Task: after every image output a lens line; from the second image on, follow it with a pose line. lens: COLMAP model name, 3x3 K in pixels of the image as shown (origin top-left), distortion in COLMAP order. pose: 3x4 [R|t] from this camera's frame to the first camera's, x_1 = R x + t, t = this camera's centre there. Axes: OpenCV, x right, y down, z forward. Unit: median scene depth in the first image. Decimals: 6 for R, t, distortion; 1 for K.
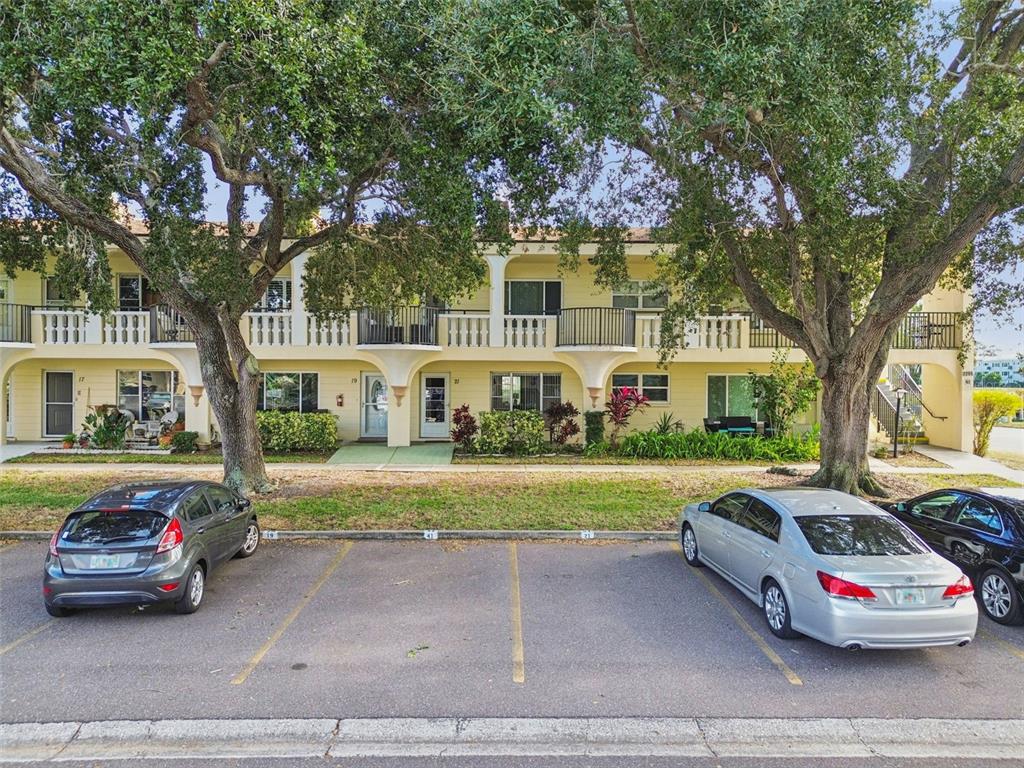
lens RADIAL K [[693.5, 0, 503.2], [0, 693.5, 379.0], [0, 0, 1]] dist [0.059718, -0.034675]
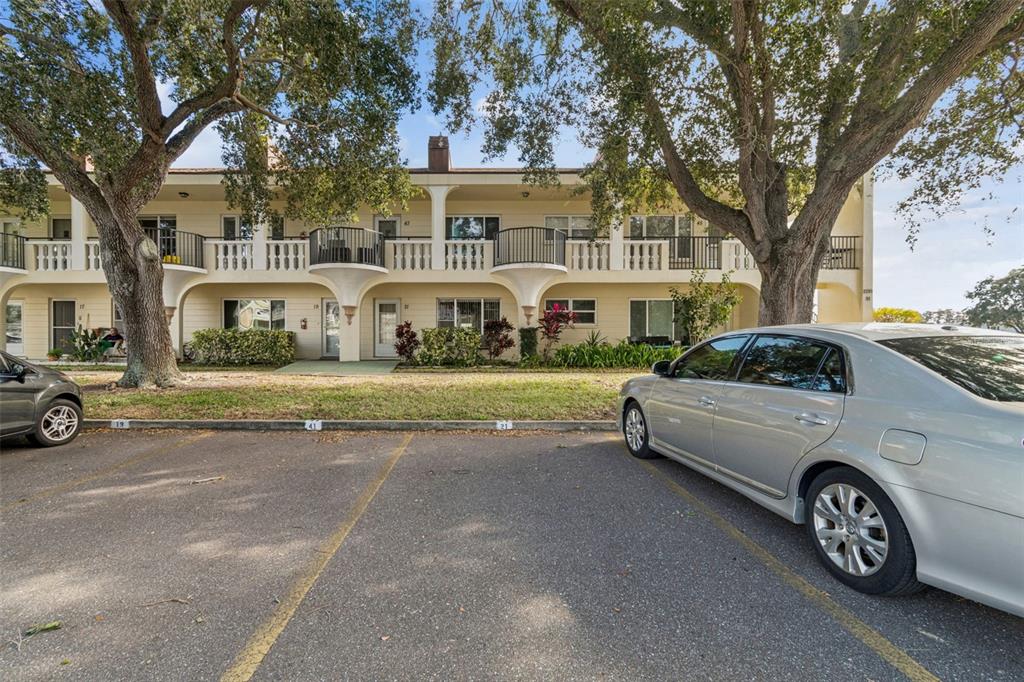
lens RADIAL K [[460.3, 0, 471.5], [0, 460.3, 355.6], [0, 0, 1]] dist [-0.005679, 0.002885]
pose [[0.999776, -0.006093, -0.020267, 0.073551], [0.006277, 0.999940, 0.008996, 0.107304], [0.020211, -0.009121, 0.999754, 0.357770]]
